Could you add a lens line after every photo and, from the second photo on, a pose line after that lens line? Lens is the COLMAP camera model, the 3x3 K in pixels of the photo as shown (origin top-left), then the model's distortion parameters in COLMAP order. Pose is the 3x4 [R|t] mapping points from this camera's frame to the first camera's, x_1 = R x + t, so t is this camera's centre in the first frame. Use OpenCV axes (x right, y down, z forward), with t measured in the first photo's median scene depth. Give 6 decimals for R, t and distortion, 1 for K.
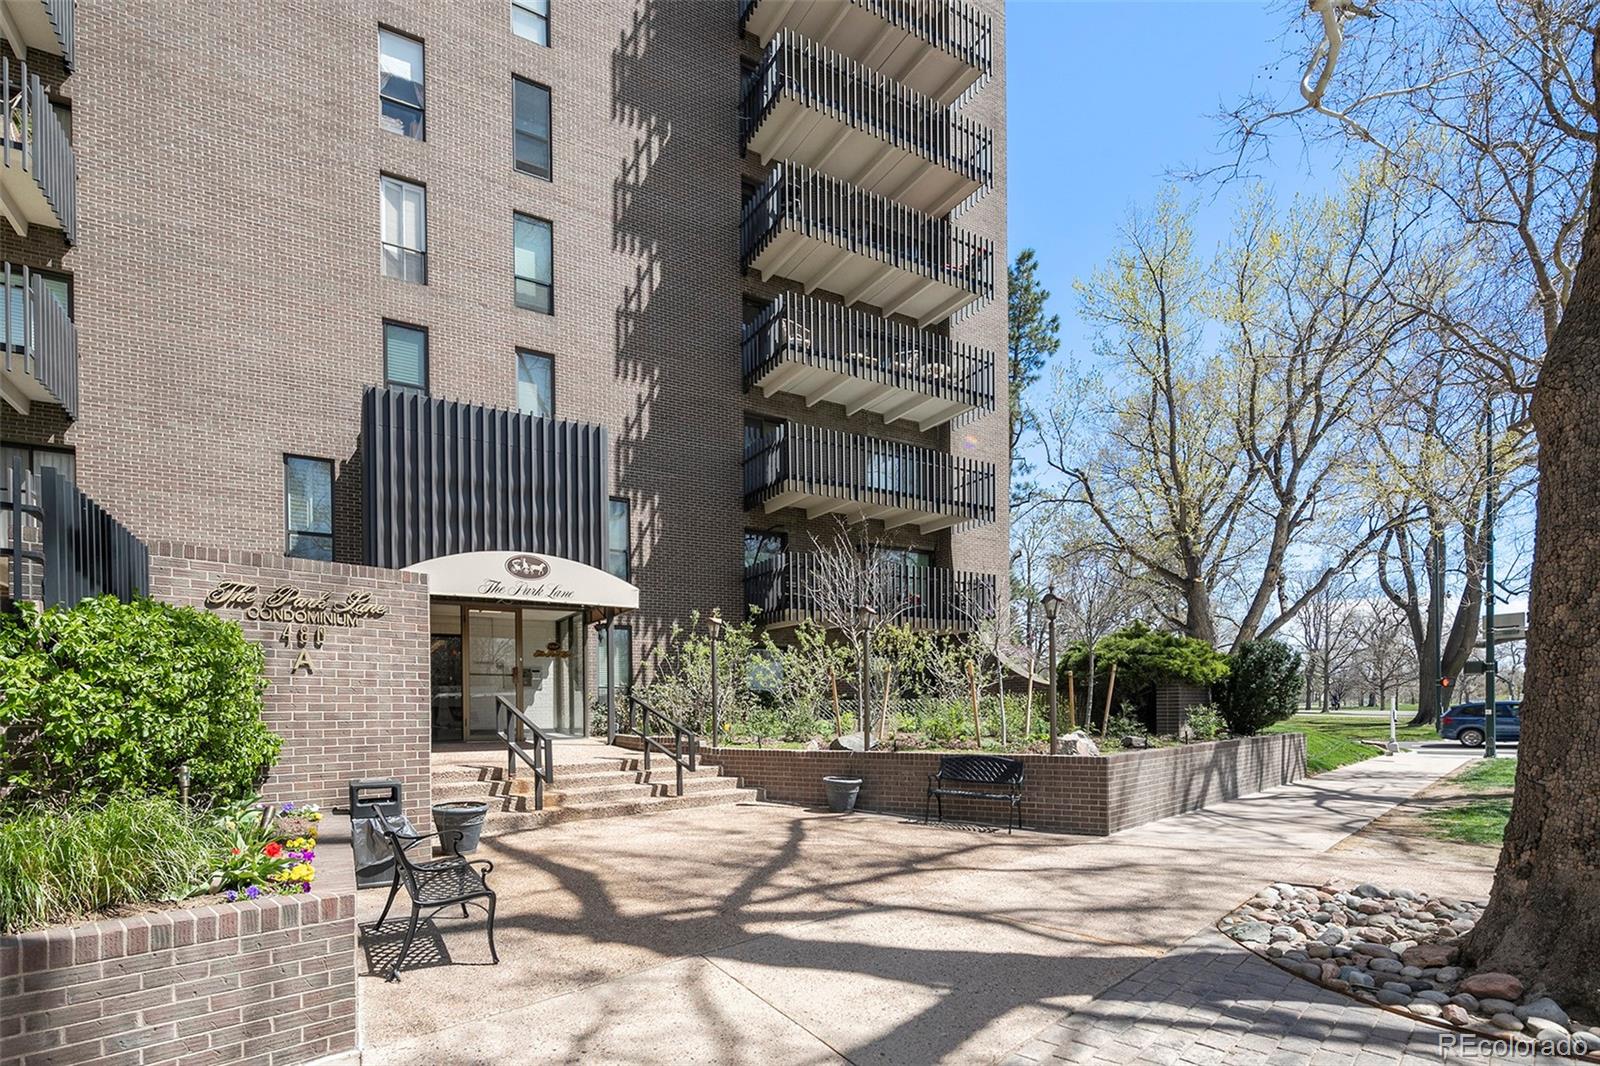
lens RADIAL K [[779.0, 0, 807.6], [0, 779.0, 720.0], [0, 0, 1]] dist [0.007336, -0.005556]
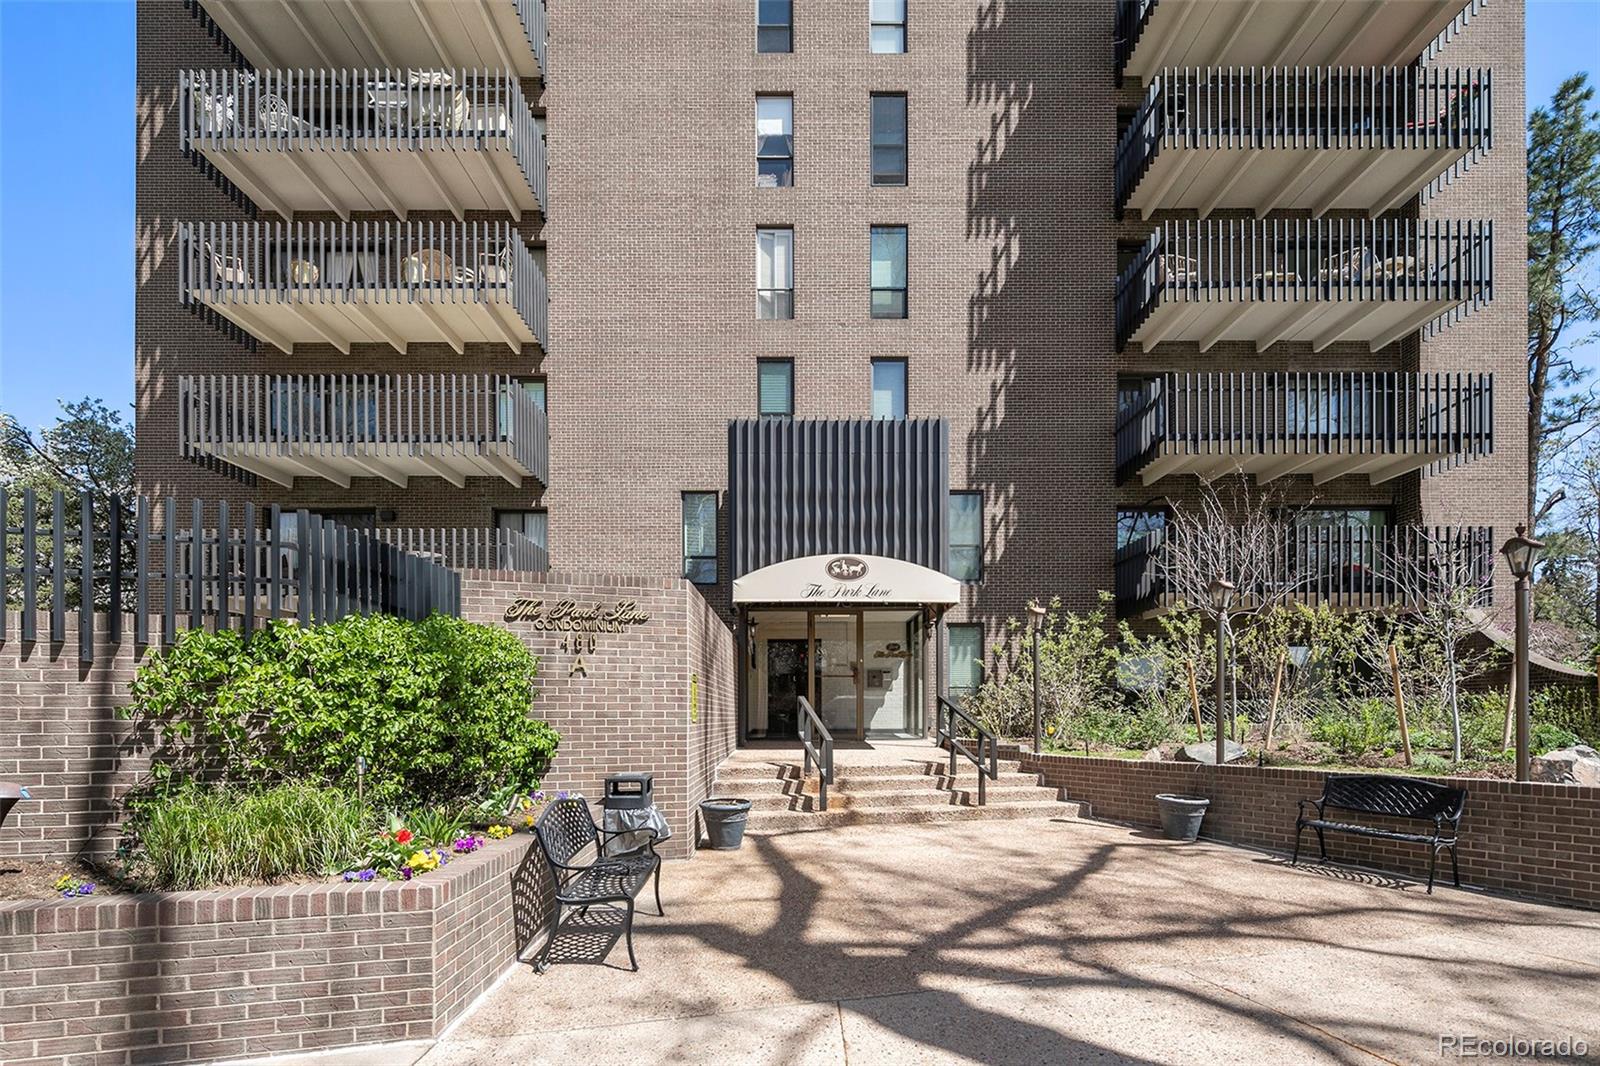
lens RADIAL K [[779.0, 0, 797.7], [0, 779.0, 717.9], [0, 0, 1]] dist [0.007336, -0.005556]
pose [[0.863617, 0.009285, -0.504063, 0.086893], [-0.011579, 0.999932, -0.001419, -0.000829], [0.504016, 0.007062, 0.863666, 0.089528]]
